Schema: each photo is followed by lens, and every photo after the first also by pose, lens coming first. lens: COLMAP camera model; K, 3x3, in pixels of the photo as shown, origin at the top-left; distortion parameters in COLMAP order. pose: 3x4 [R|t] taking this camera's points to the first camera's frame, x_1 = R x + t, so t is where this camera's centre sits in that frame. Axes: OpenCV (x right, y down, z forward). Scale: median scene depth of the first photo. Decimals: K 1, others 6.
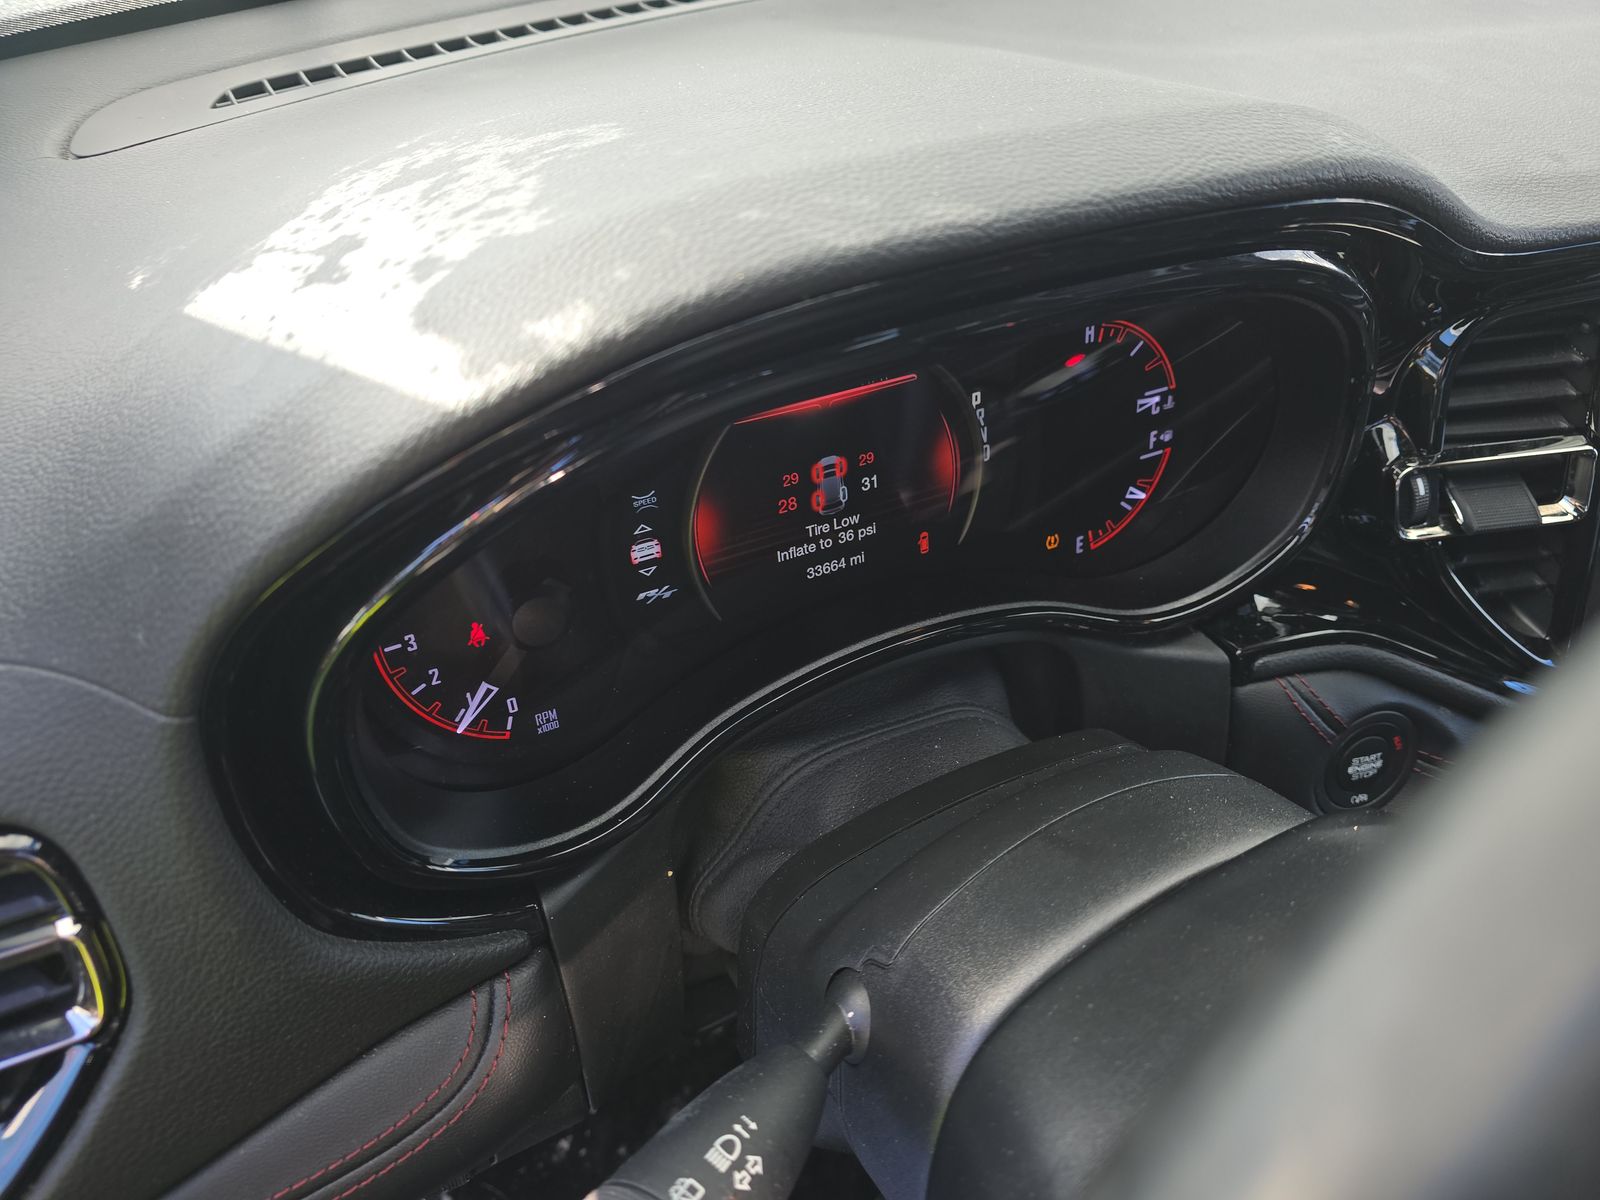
lens RADIAL K [[1063.2, 0, 823.6], [0, 1063.2, 602.2], [0, 0, 1]] dist [0.047312, -0.041423]
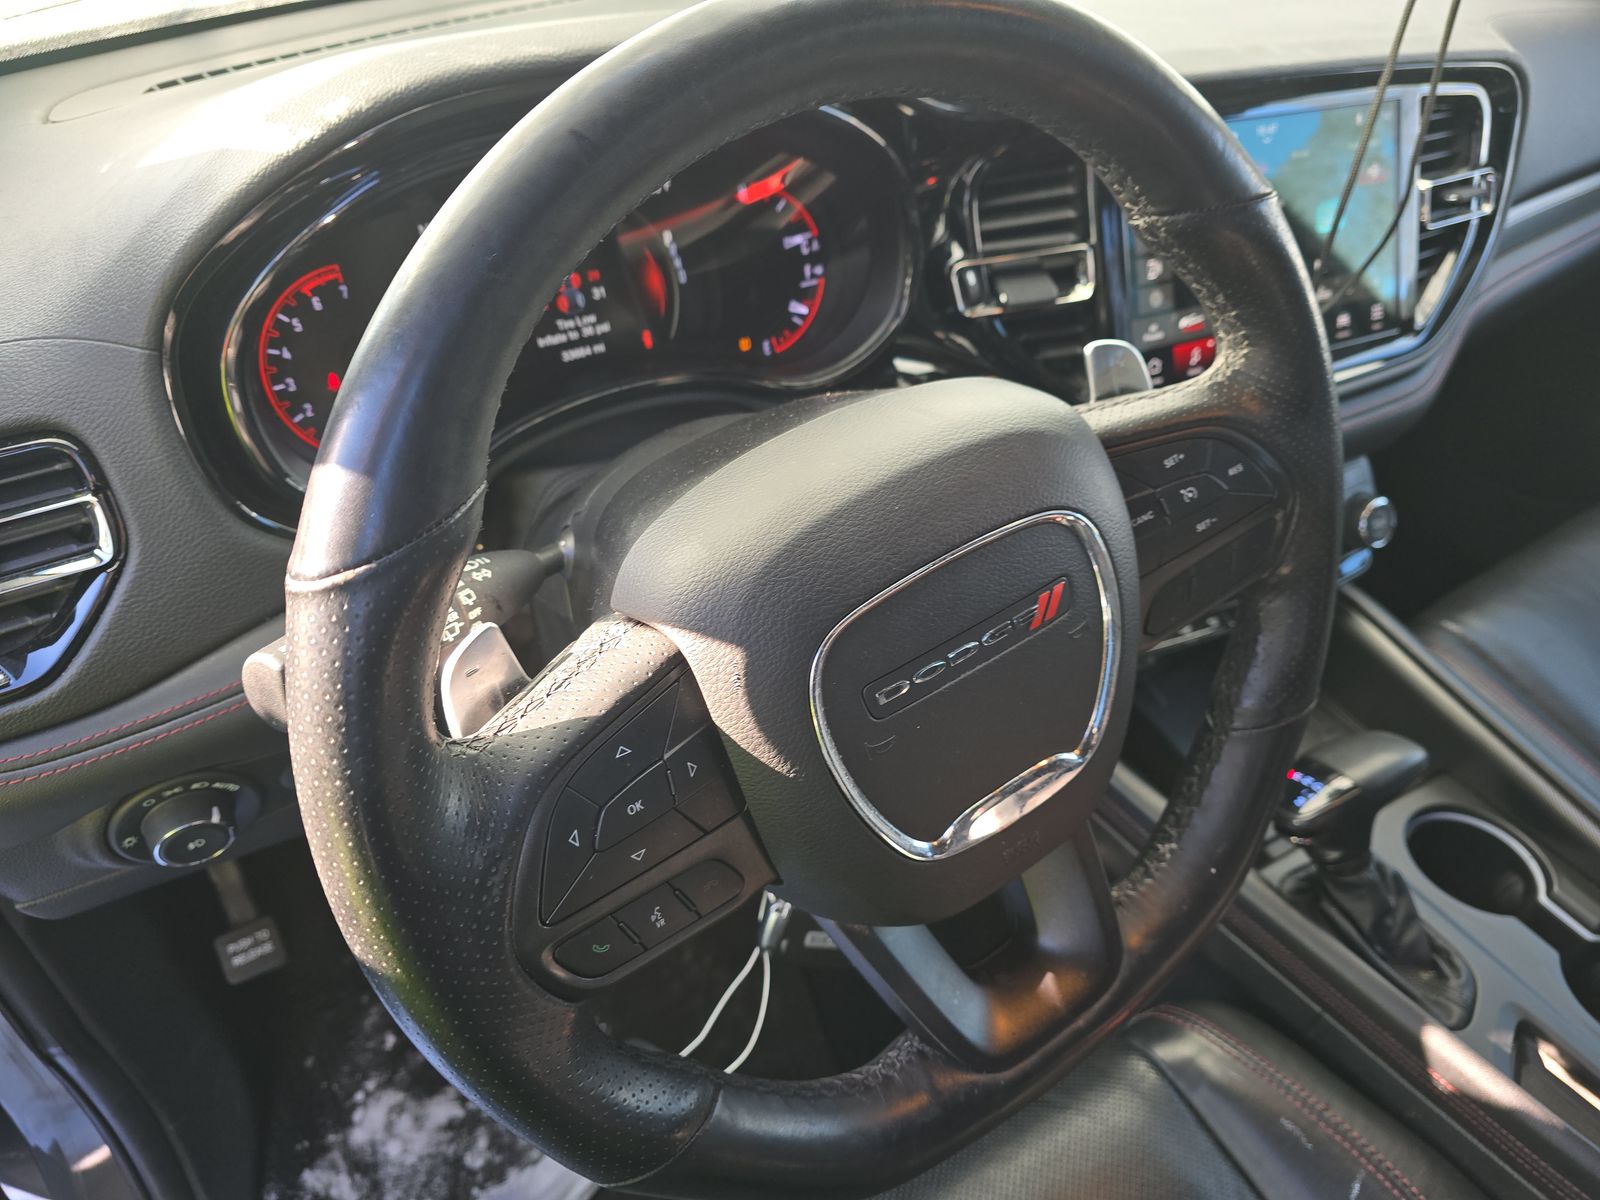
lens RADIAL K [[1060.8, 0, 807.2], [0, 1060.8, 594.9], [0, 0, 1]] dist [0.070589, -0.064903]
pose [[0.995988, -0.083022, 0.033397, 0.363080], [0.084861, 0.994700, -0.058052, 0.618093], [-0.028401, 0.060653, 0.997755, -0.724660]]
